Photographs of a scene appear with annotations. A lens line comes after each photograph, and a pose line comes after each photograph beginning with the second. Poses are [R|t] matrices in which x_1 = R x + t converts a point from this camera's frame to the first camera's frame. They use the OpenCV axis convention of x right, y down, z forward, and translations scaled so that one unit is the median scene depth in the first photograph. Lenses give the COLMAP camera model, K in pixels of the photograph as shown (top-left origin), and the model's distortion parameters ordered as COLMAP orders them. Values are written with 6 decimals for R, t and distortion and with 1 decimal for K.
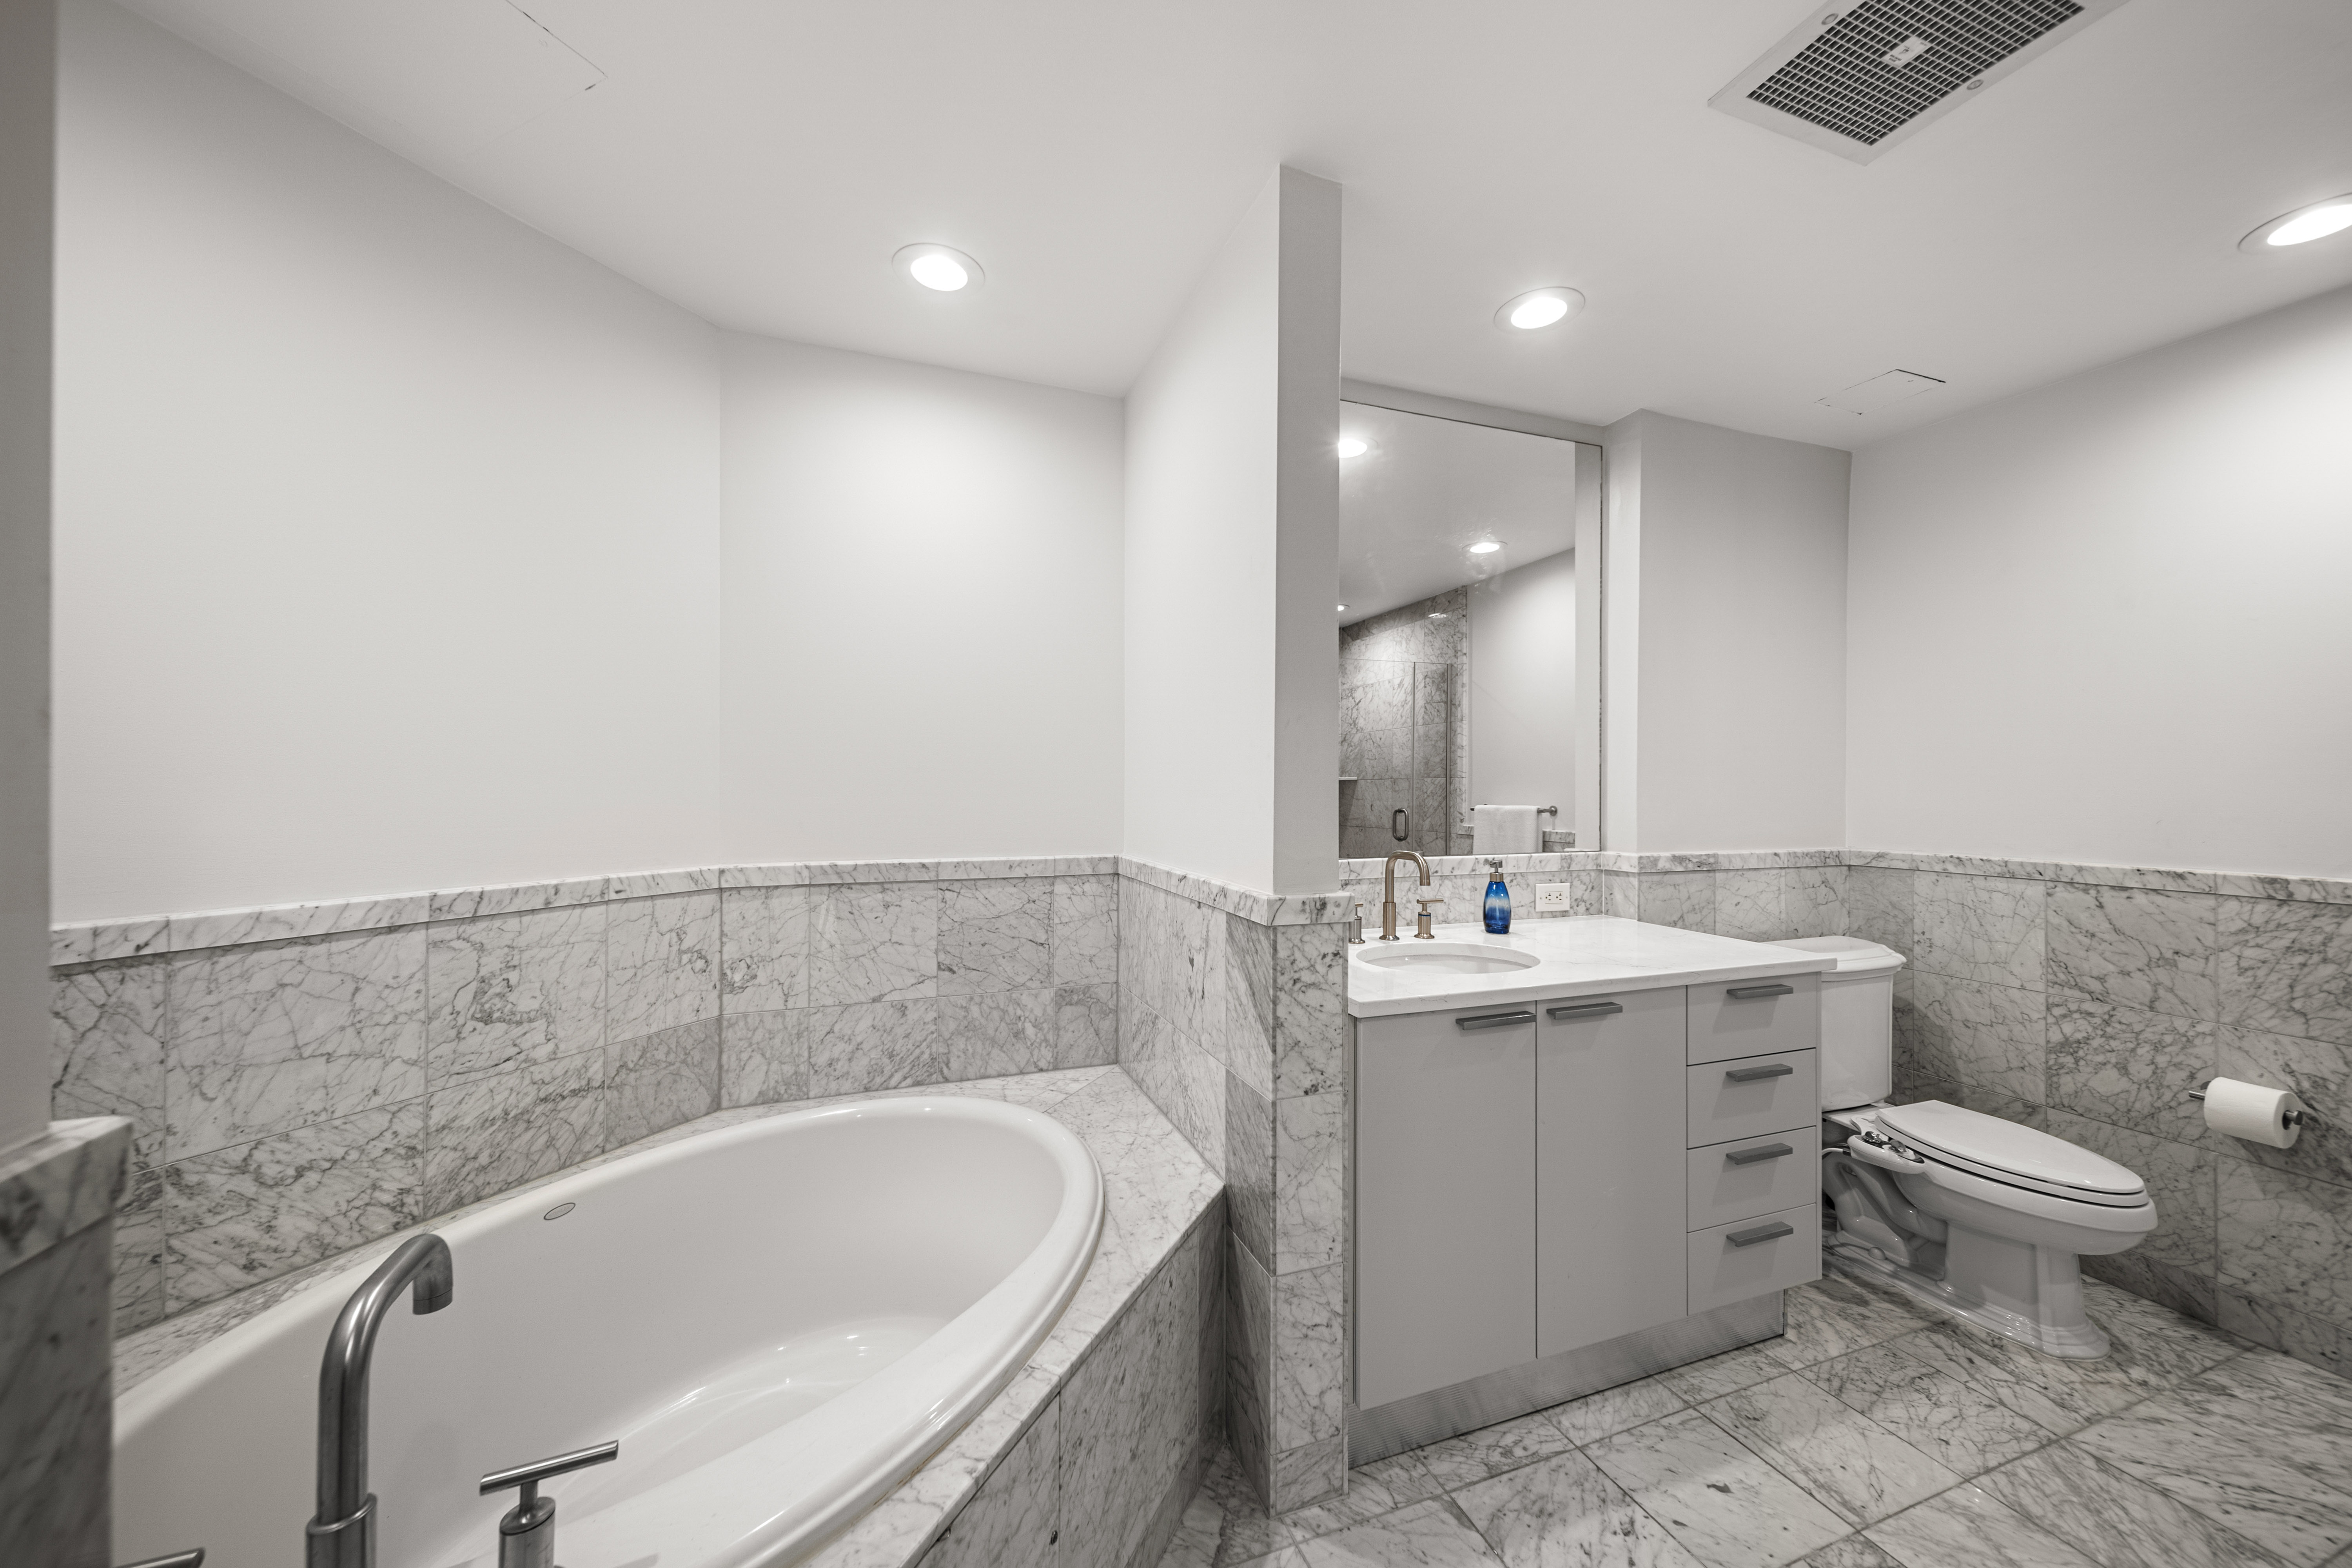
lens RADIAL K [[835.9, 0, 1164.3], [0, 835.9, 781.7], [0, 0, 1]] dist [-0.002641, -0.000524]
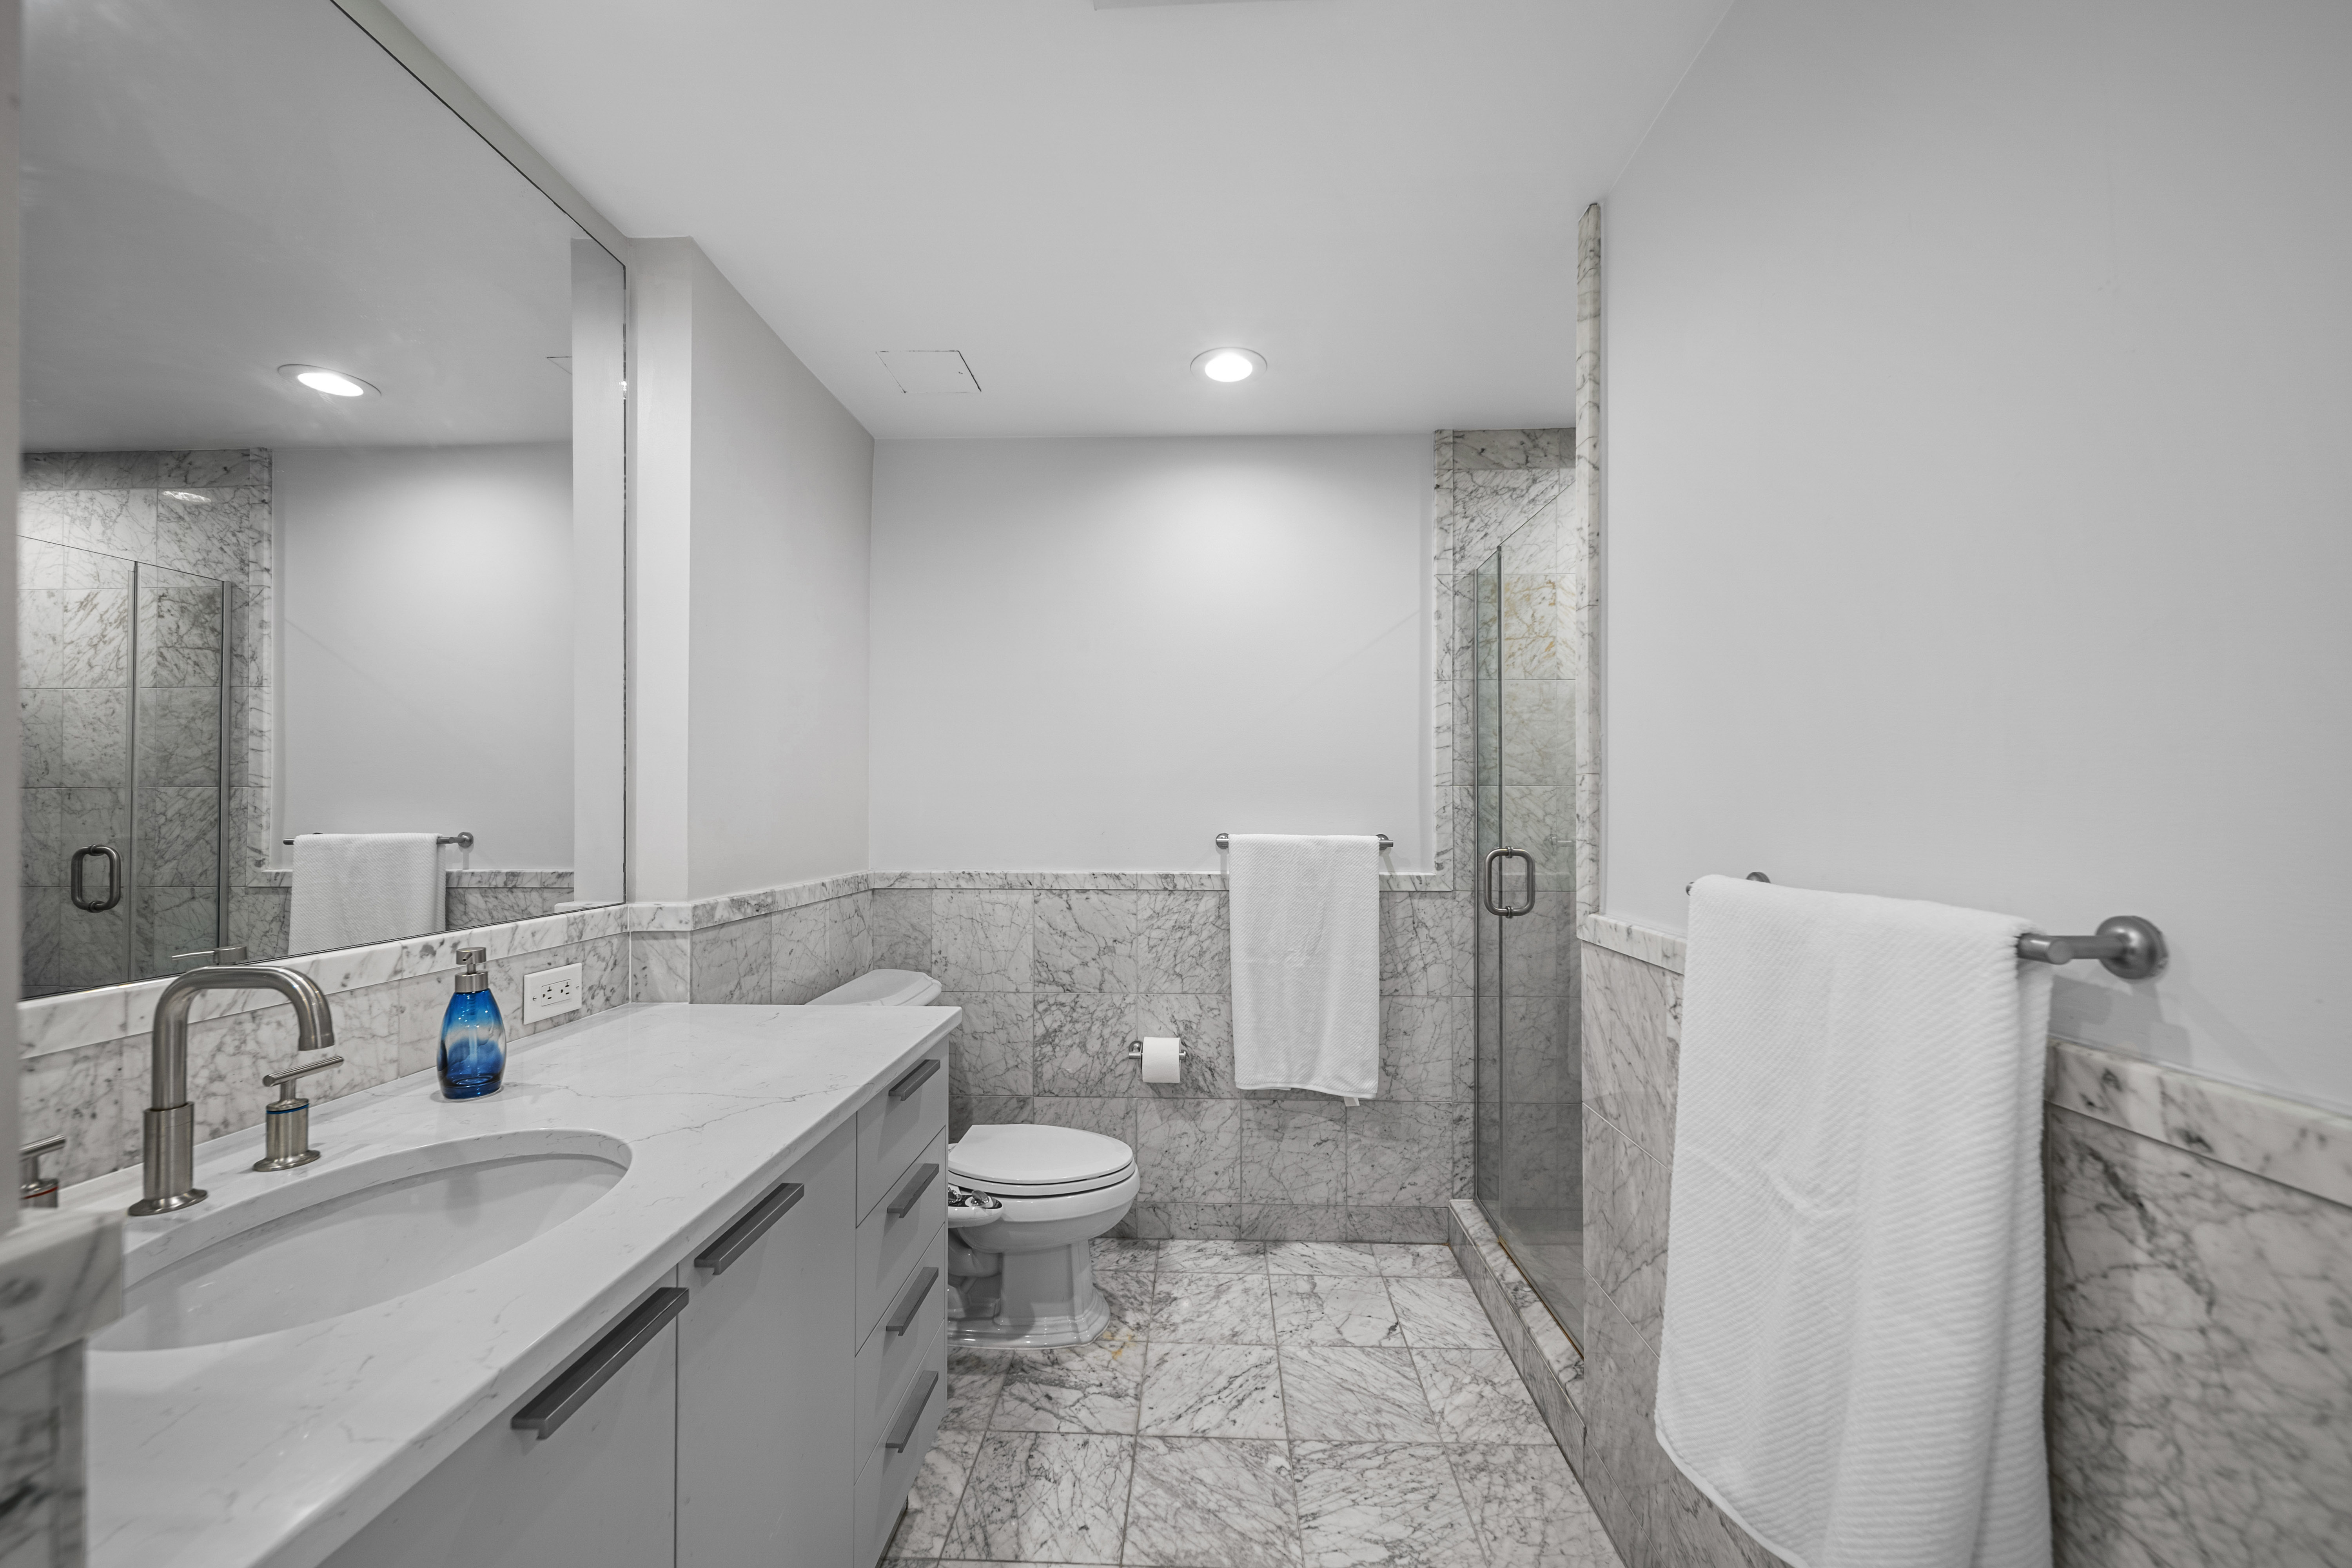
lens RADIAL K [[864.5, 0, 1159.5], [0, 864.5, 804.3], [0, 0, 1]] dist [0.006964, -0.001597]
pose [[0.369876, 0.000886, 0.929081, 0.057173], [-0.005576, 0.999984, 0.001266, 0.004577], [-0.929064, -0.005649, 0.369875, 0.357793]]
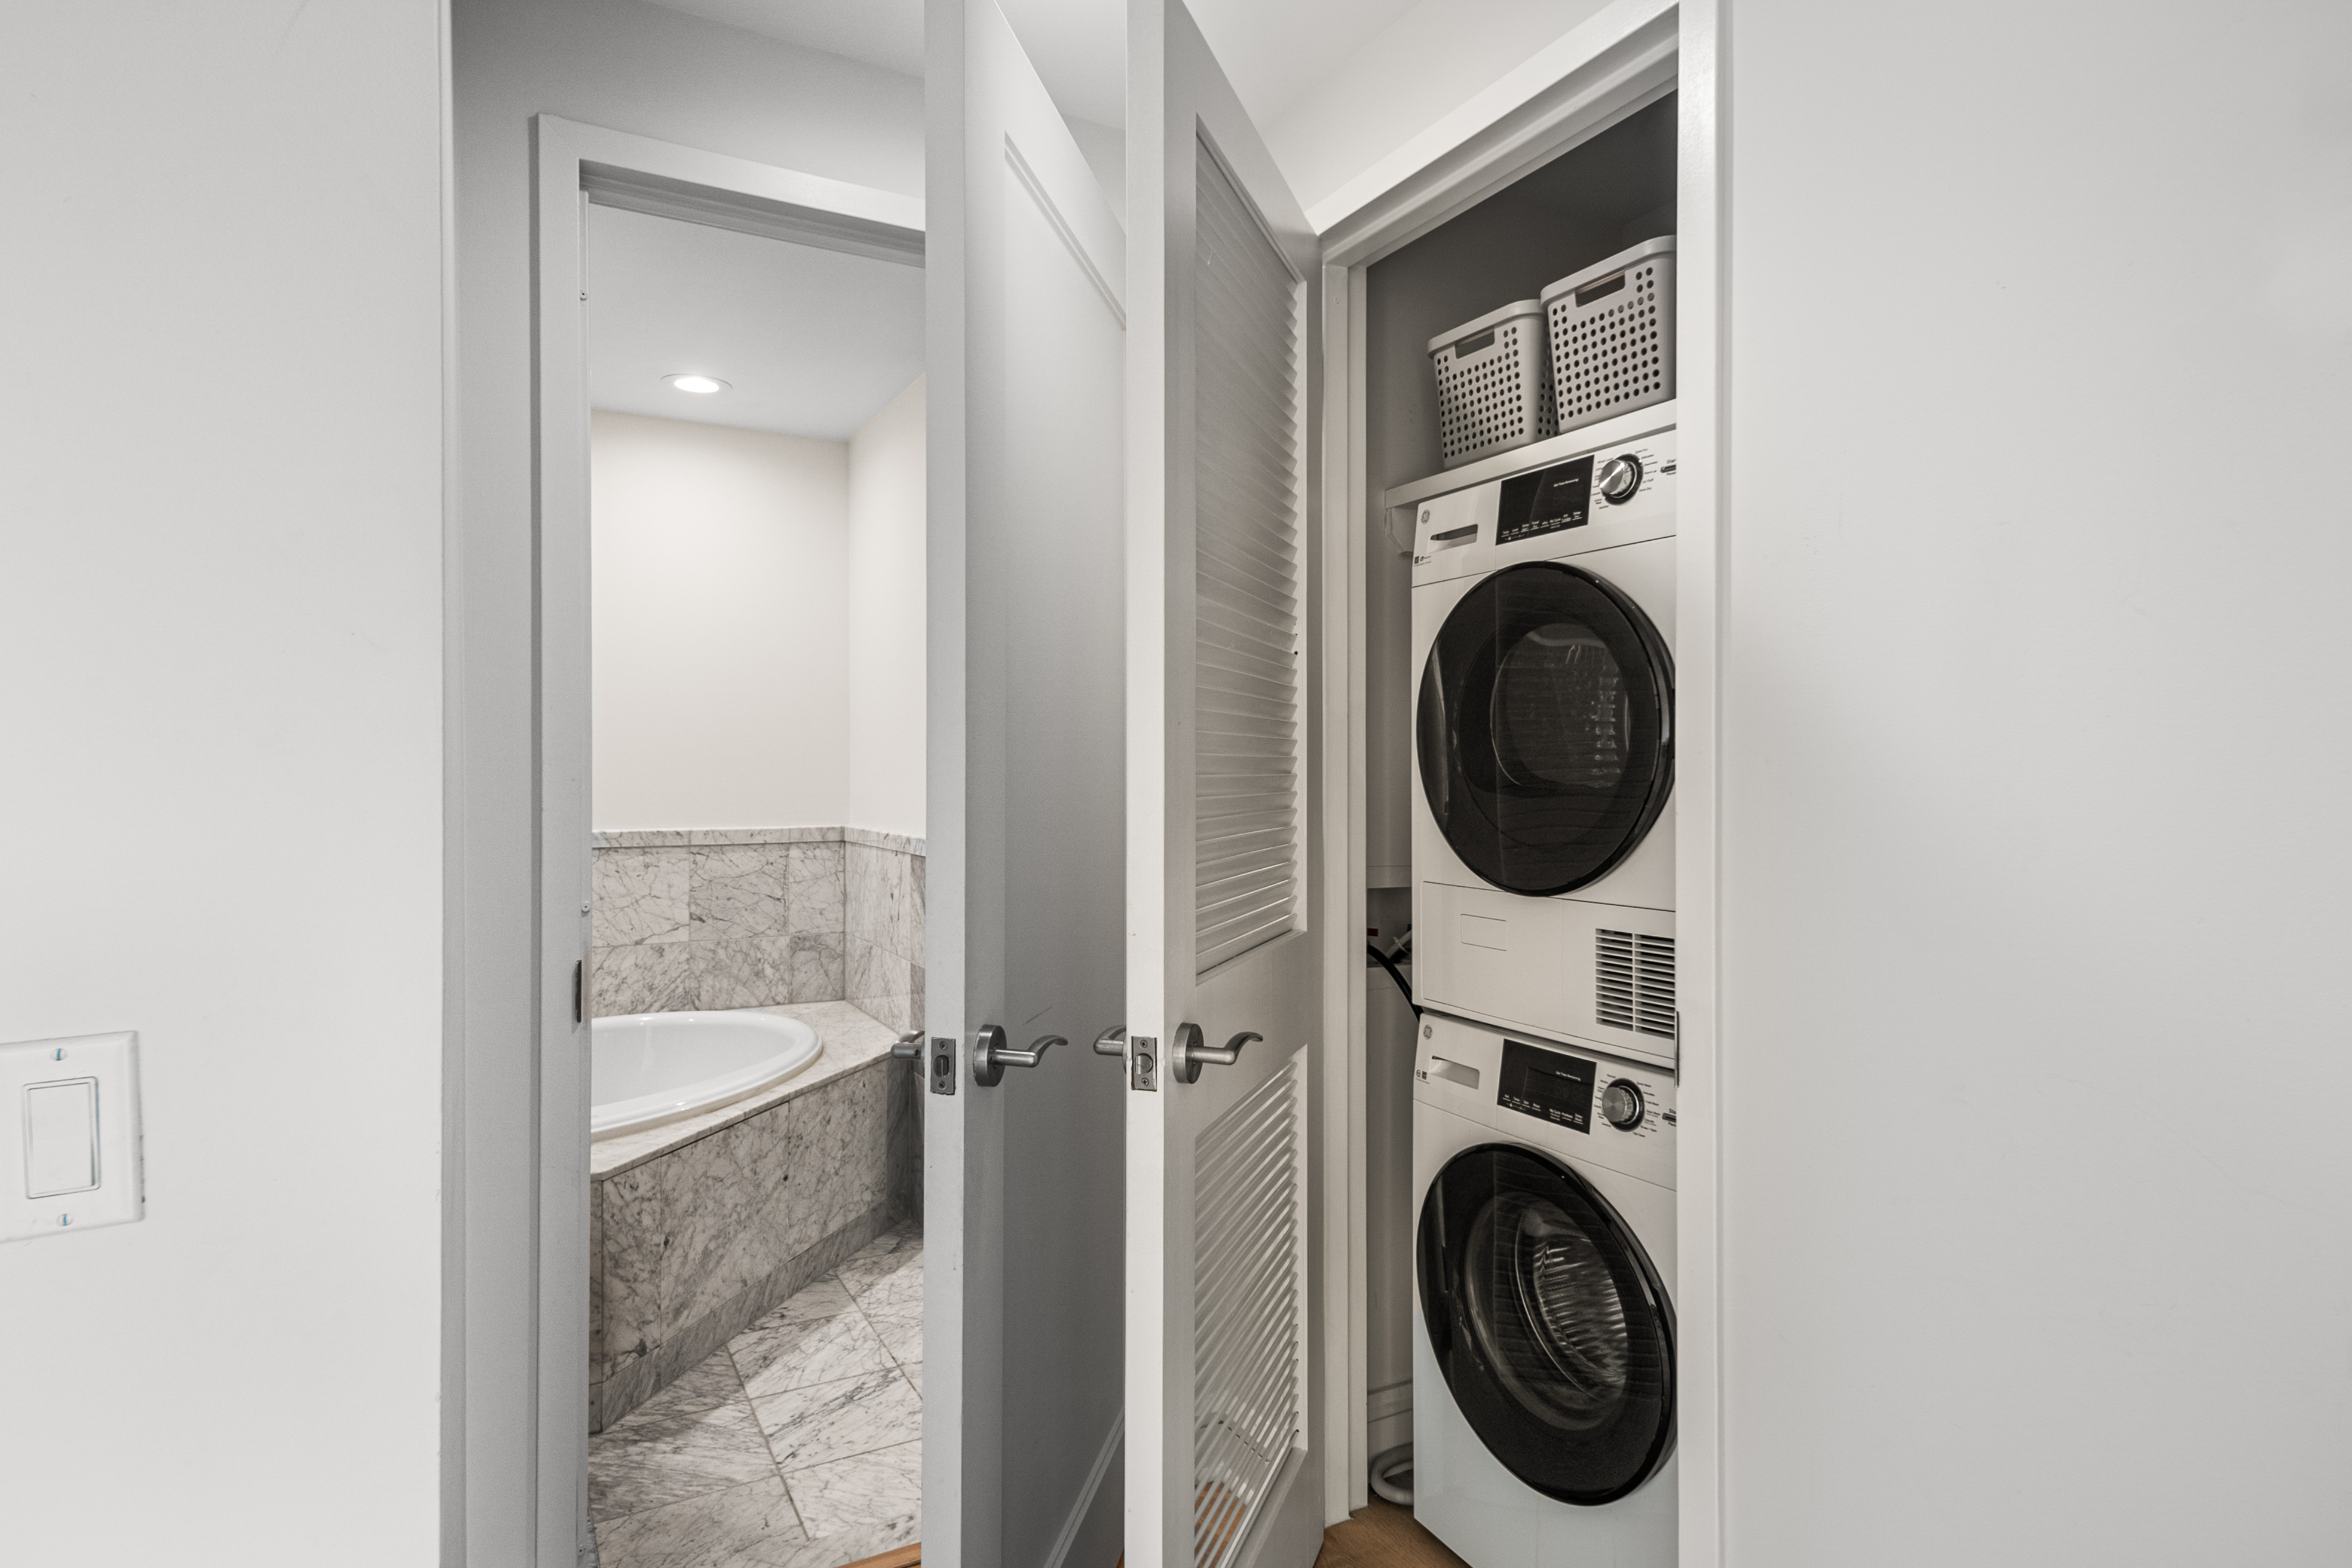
lens RADIAL K [[1280.3, 0, 1178.4], [0, 1280.3, 768.3], [0, 0, 1]] dist [0.010582, -0.006479]
pose [[0.987791, -0.002631, 0.155760, 0.146010], [0.001938, 0.999988, 0.004600, -0.002092], [-0.155770, -0.004241, 0.987784, -0.985178]]
